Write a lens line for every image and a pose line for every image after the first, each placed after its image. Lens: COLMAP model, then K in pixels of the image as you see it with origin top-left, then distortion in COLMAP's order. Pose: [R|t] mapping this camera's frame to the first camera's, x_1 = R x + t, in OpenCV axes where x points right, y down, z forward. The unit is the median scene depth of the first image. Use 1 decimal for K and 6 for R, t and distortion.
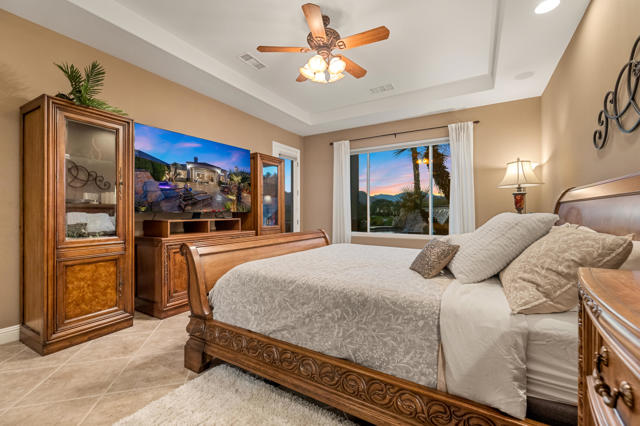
lens RADIAL K [[270.8, 0, 319.8], [0, 270.8, 212.3], [0, 0, 1]] dist [0.000936, -0.001028]
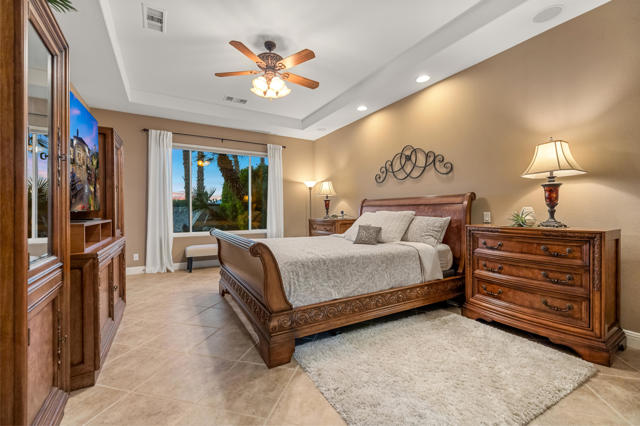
lens RADIAL K [[270.8, 0, 320.3], [0, 270.8, 211.6], [0, 0, 1]] dist [0.000936, -0.001028]
pose [[0.480194, -0.001315, 0.877162, -0.675614], [0.002770, 0.999996, -0.000018, 0.002215], [-0.877158, 0.002438, 0.480195, 0.195715]]
